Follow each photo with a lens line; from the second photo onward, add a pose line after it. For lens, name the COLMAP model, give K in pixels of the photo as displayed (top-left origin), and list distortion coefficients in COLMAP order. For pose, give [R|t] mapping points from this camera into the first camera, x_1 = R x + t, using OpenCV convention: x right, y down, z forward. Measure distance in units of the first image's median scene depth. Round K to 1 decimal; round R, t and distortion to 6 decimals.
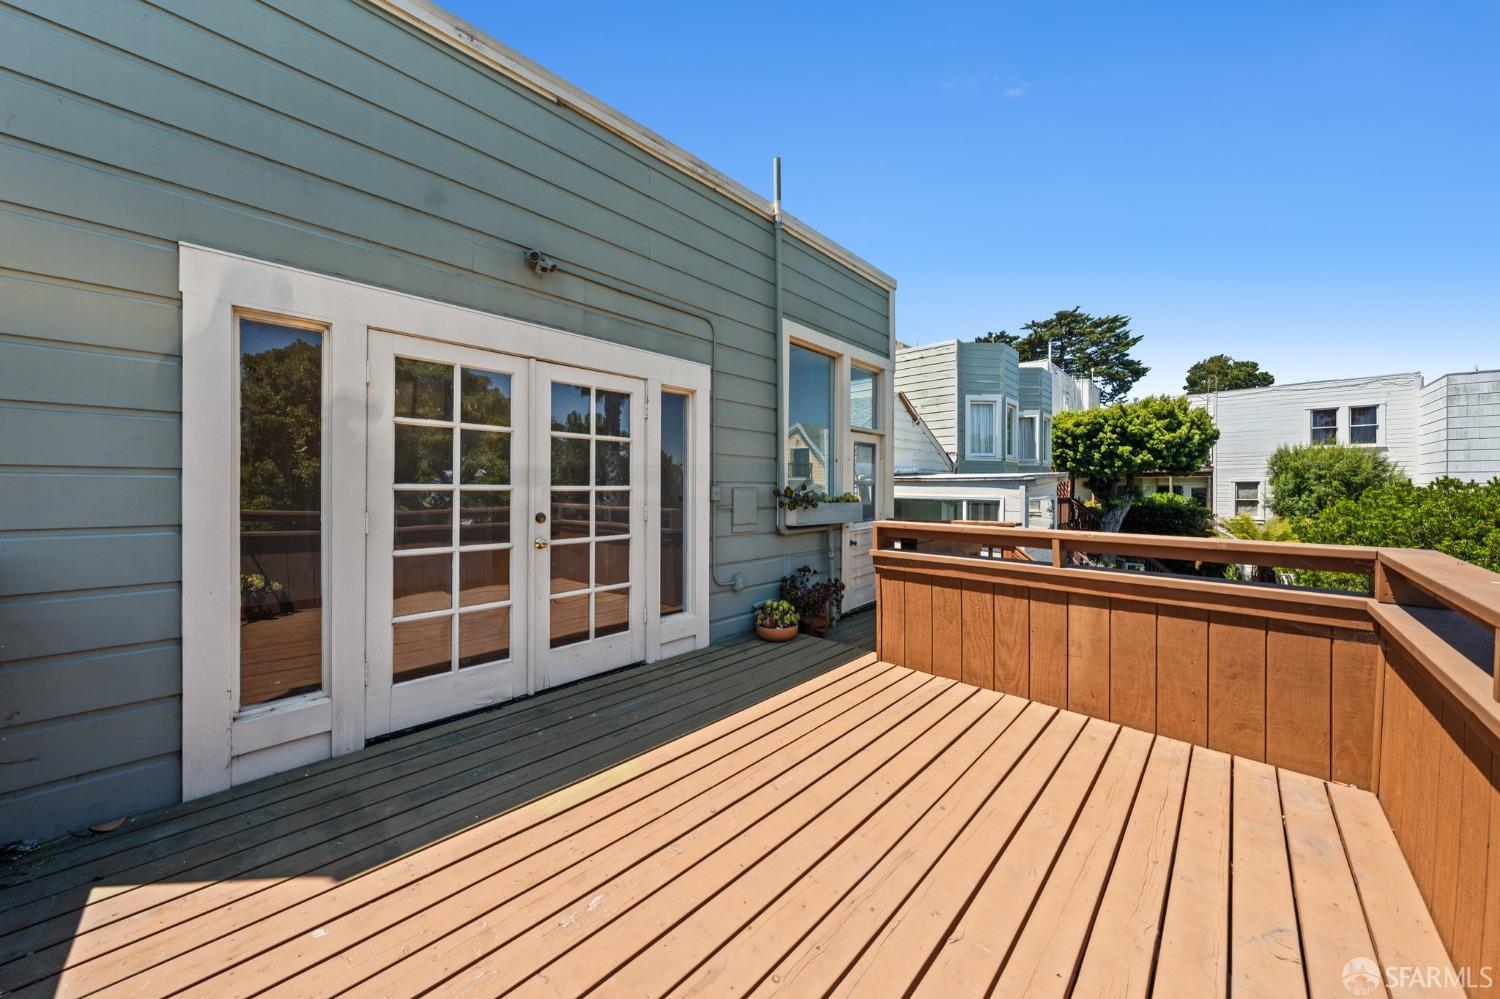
lens RADIAL K [[514.9, 0, 746.3], [0, 514.9, 489.0], [0, 0, 1]] dist [-0.001537, -0.000280]
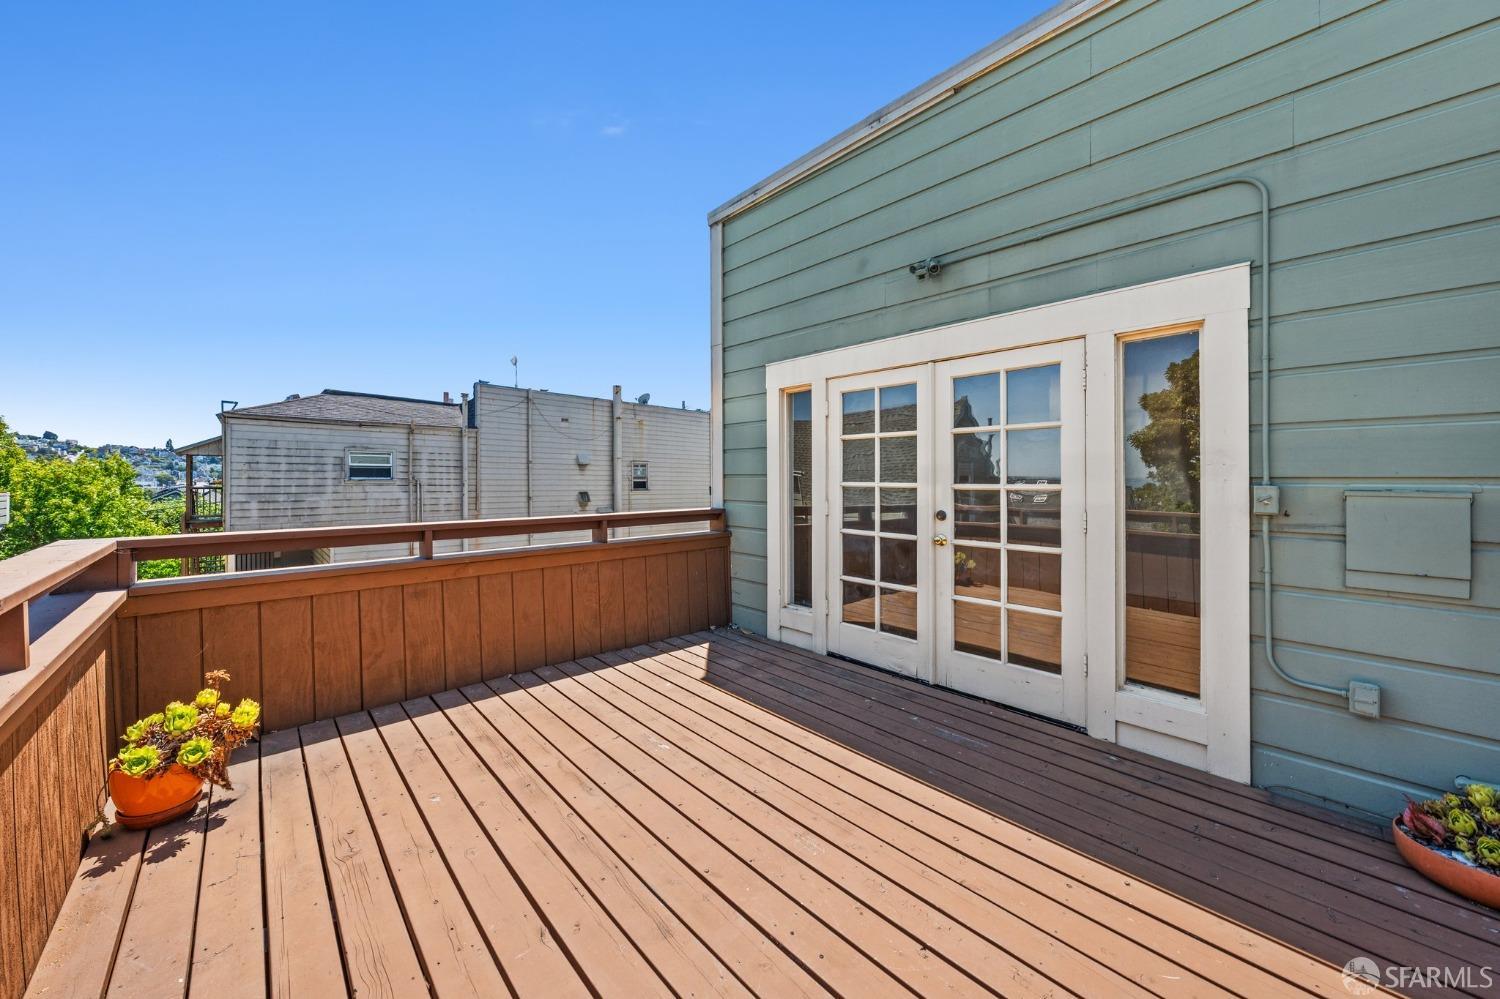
lens RADIAL K [[514.9, 0, 746.8], [0, 514.9, 492.1], [0, 0, 1]] dist [-0.001537, -0.000280]
pose [[-0.036256, 0.011591, -0.999275, 0.624300], [-0.017149, 0.999778, 0.012219, 0.003751], [0.999195, 0.017579, -0.036049, 0.644779]]
